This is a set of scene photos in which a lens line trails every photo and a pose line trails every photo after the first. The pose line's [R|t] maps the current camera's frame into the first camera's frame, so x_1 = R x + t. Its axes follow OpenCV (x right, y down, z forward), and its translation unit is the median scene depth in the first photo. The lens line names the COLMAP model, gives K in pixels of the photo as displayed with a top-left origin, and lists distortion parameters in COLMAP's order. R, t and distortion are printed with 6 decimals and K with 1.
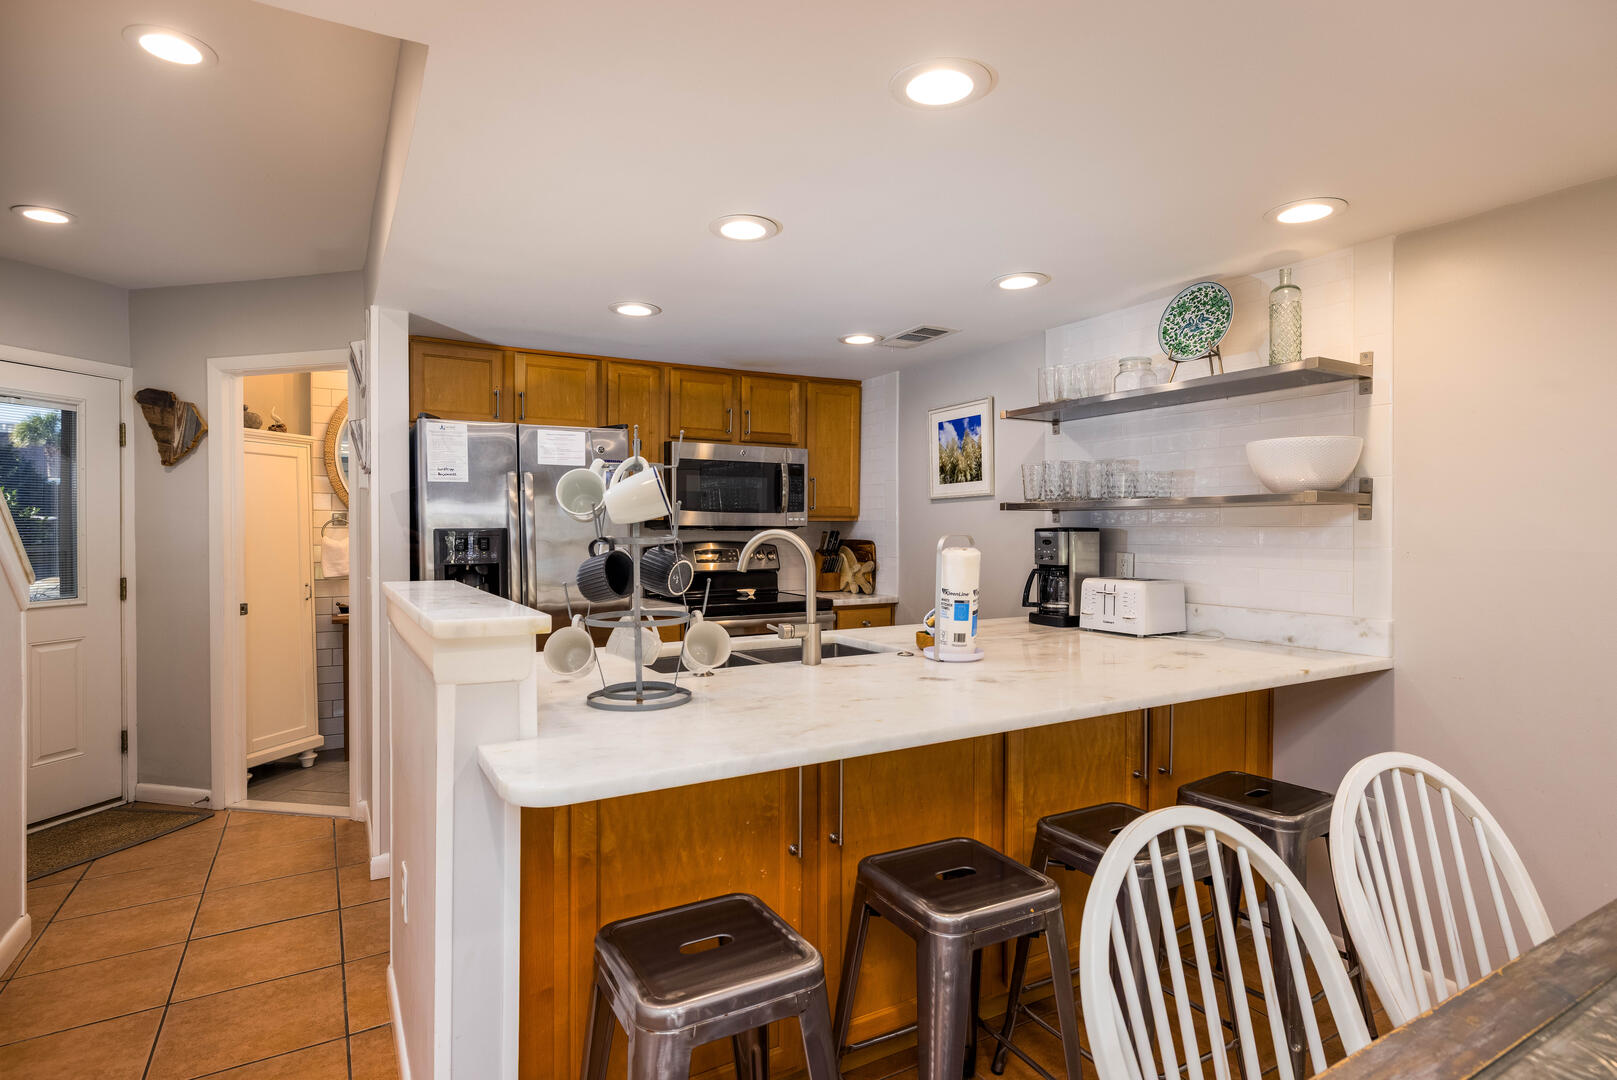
lens RADIAL K [[830.3, 0, 808.5], [0, 830.3, 540.0], [0, 0, 1]] dist [-0.000378, 0.000605]
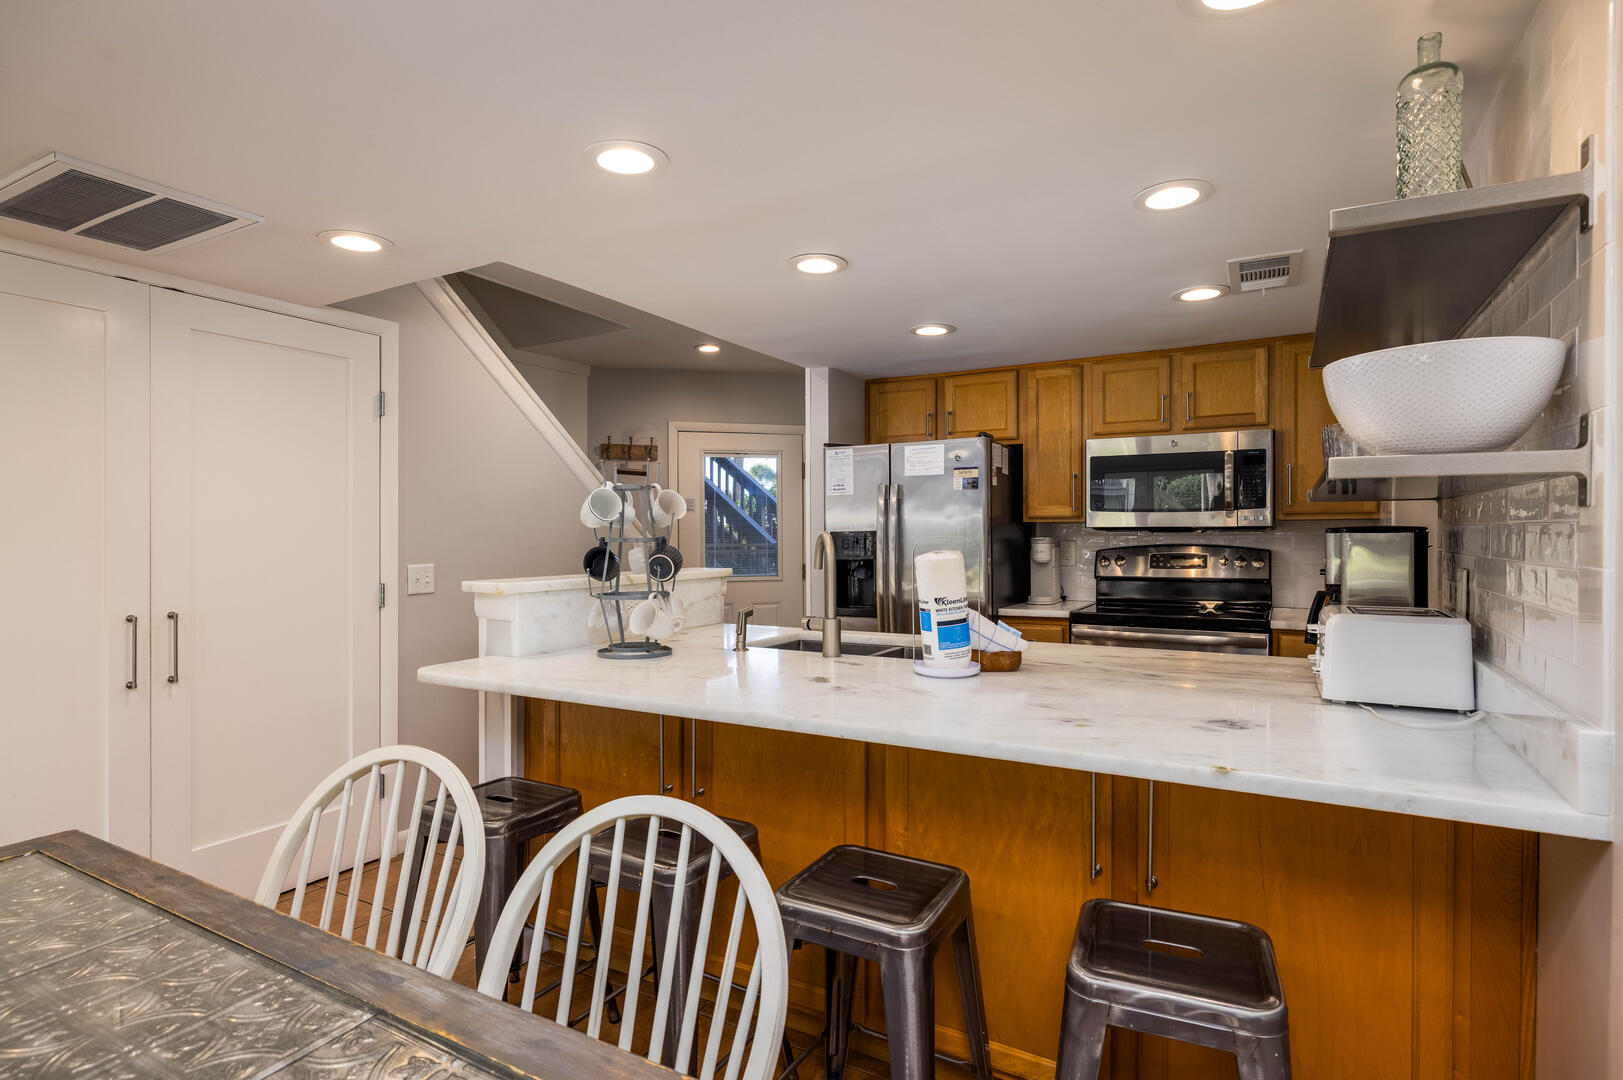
lens RADIAL K [[833.4, 0, 811.5], [0, 833.4, 540.0], [0, 0, 1]] dist [-0.000378, 0.000605]
pose [[0.502606, 0.005589, -0.864497, 0.596108], [-0.007648, 0.999969, 0.002019, -0.002289], [0.864482, 0.005597, 0.502633, 0.281654]]
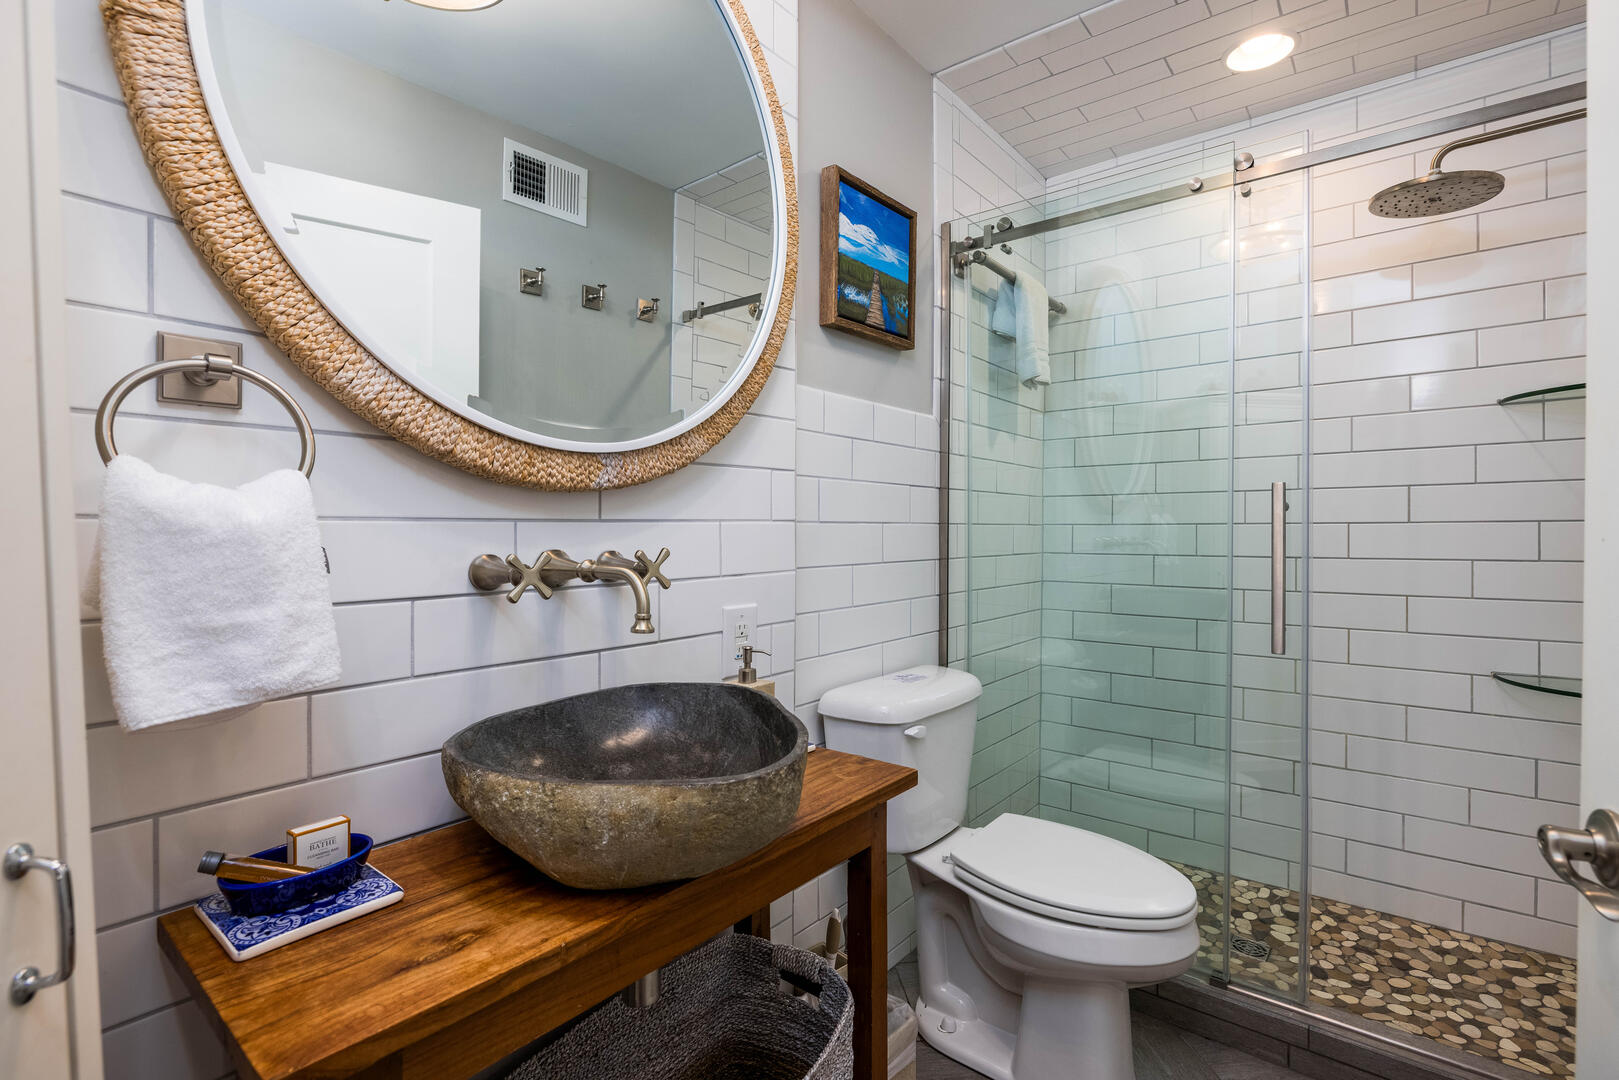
lens RADIAL K [[741.7, 0, 809.5], [0, 741.7, 540.0], [0, 0, 1]] dist [-0.000449, 0.001004]
pose [[0.933954, -0.005398, 0.357353, -0.726558], [0.004744, 0.999985, 0.002707, 0.016636], [-0.357362, -0.000833, 0.933965, 1.169133]]
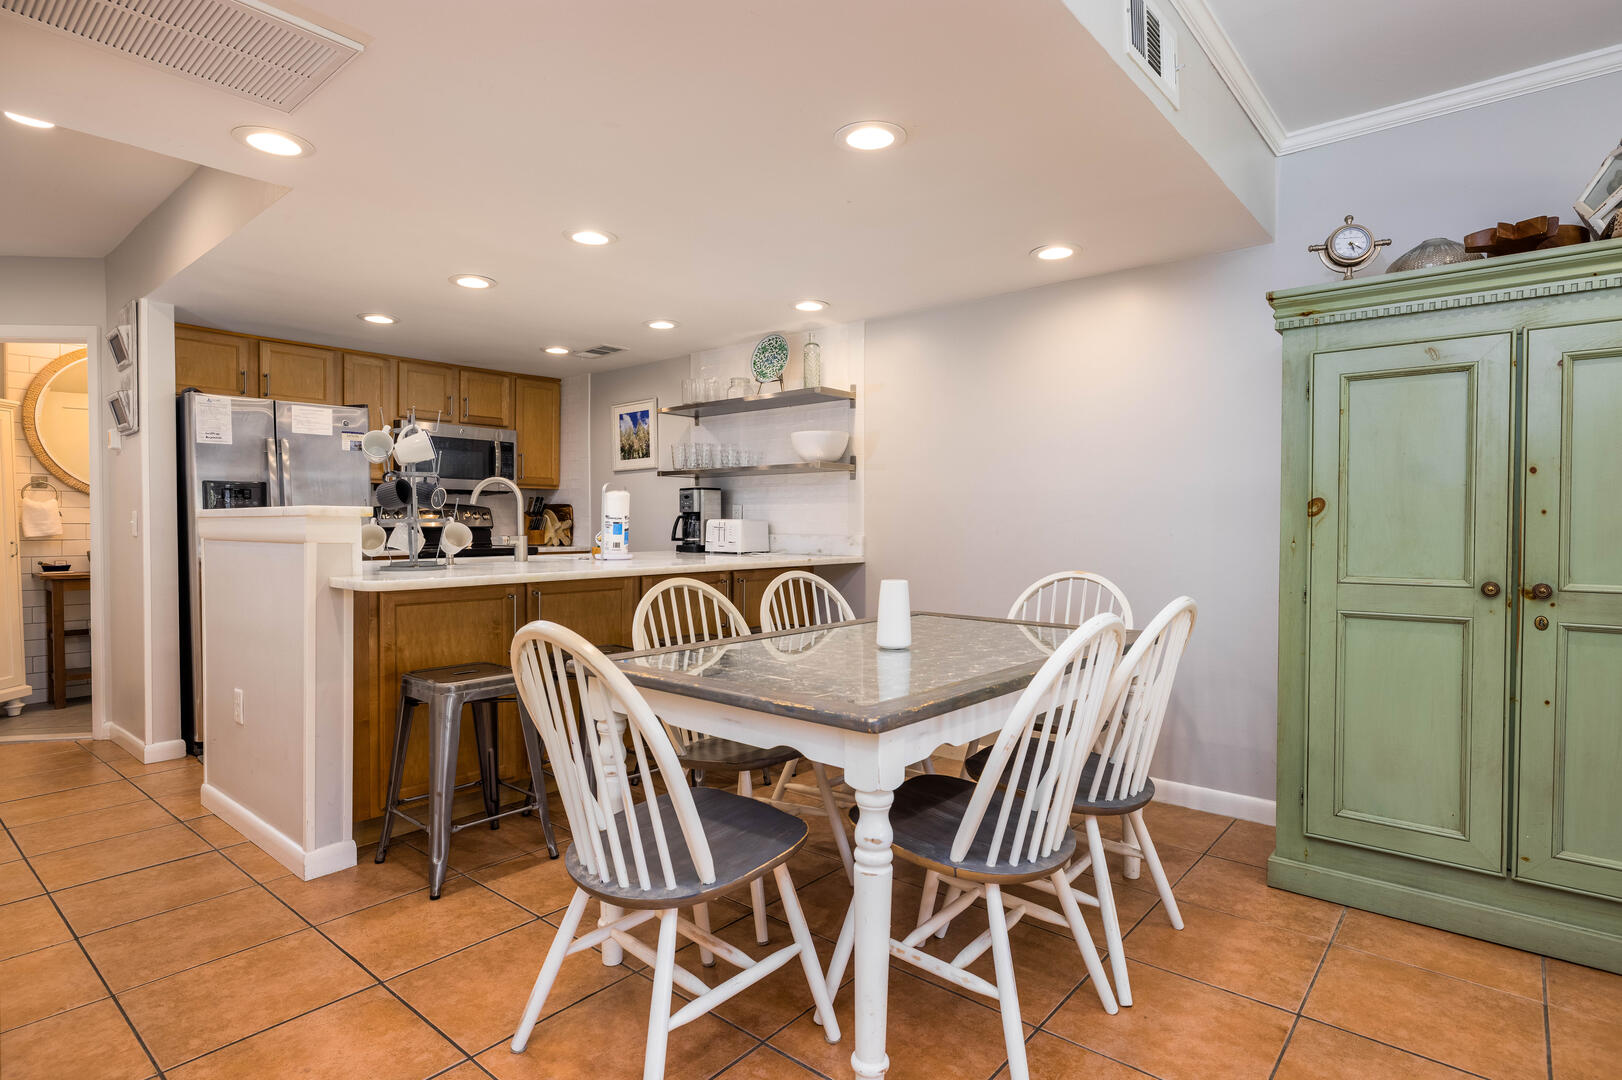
lens RADIAL K [[832.9, 0, 811.0], [0, 832.9, 540.0], [0, 0, 1]] dist [-0.000378, 0.000605]
pose [[0.942421, -0.005874, 0.334379, -0.004307], [0.003749, 0.999968, 0.007000, 0.064034], [-0.334409, -0.005343, 0.942413, -0.447040]]
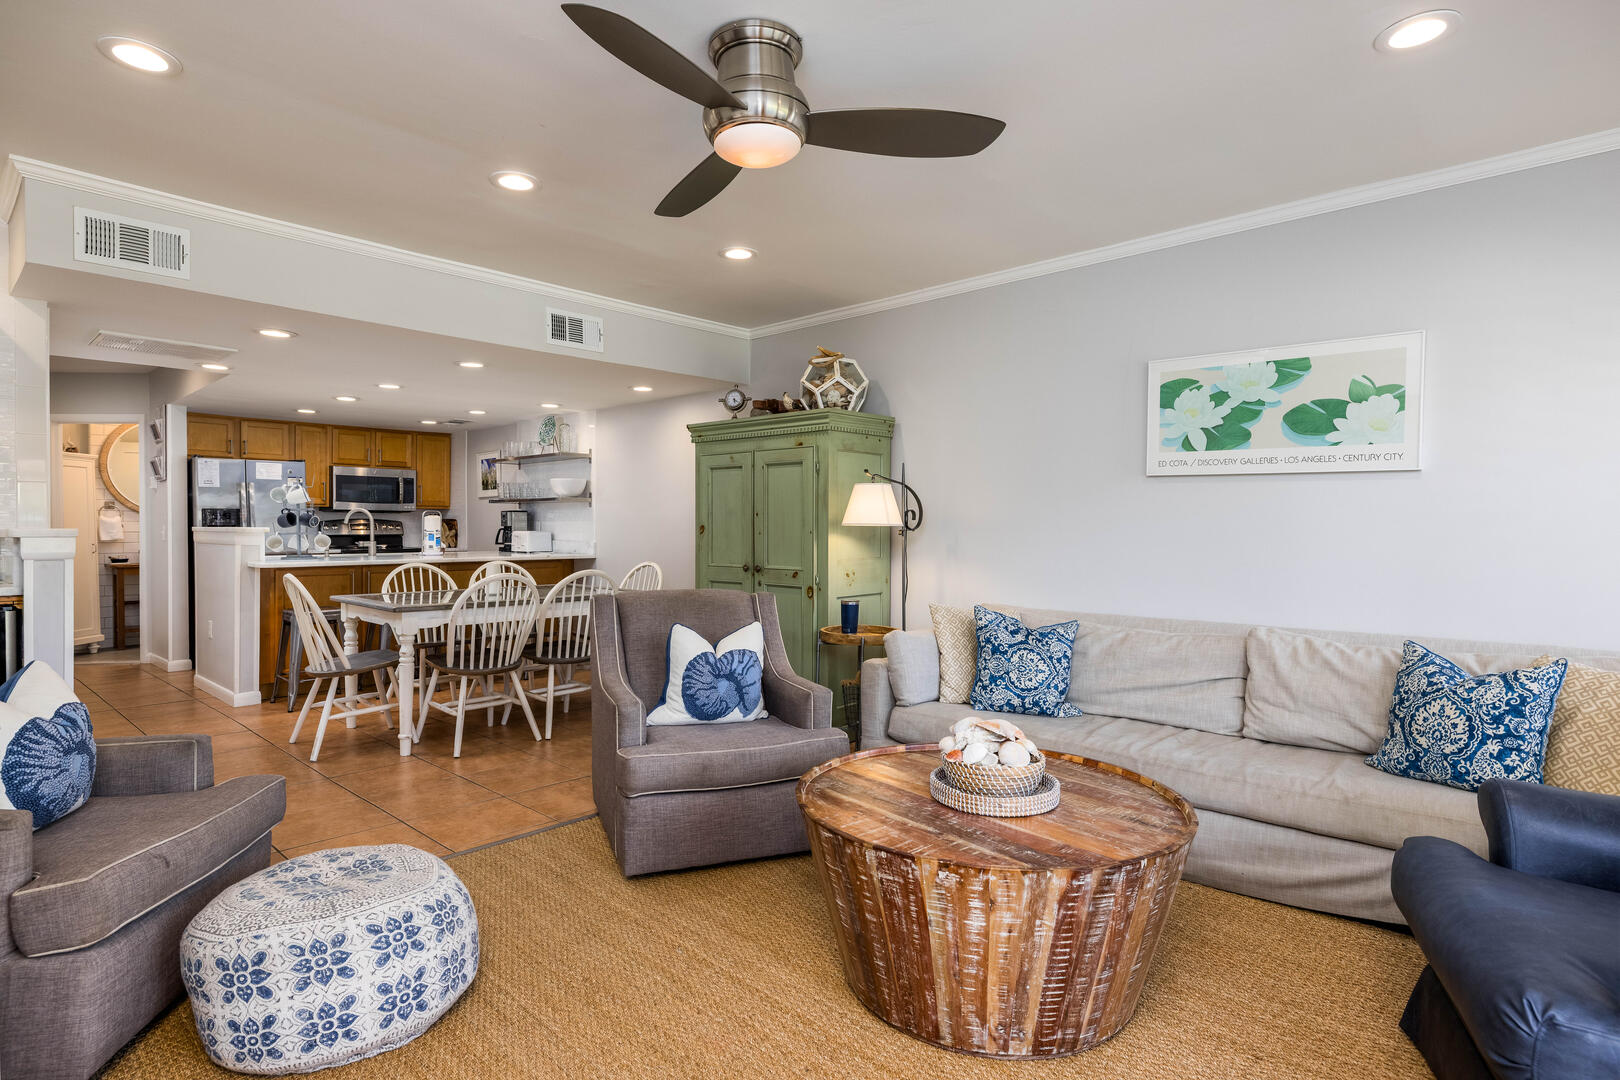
lens RADIAL K [[842.5, 0, 810.0], [0, 842.5, 540.0], [0, 0, 1]] dist [0.002573, -0.000484]
pose [[0.957745, -0.001546, 0.287616, 0.391334], [0.000749, 0.999996, 0.002882, 0.057018], [-0.287619, -0.002545, 0.957742, -1.405659]]
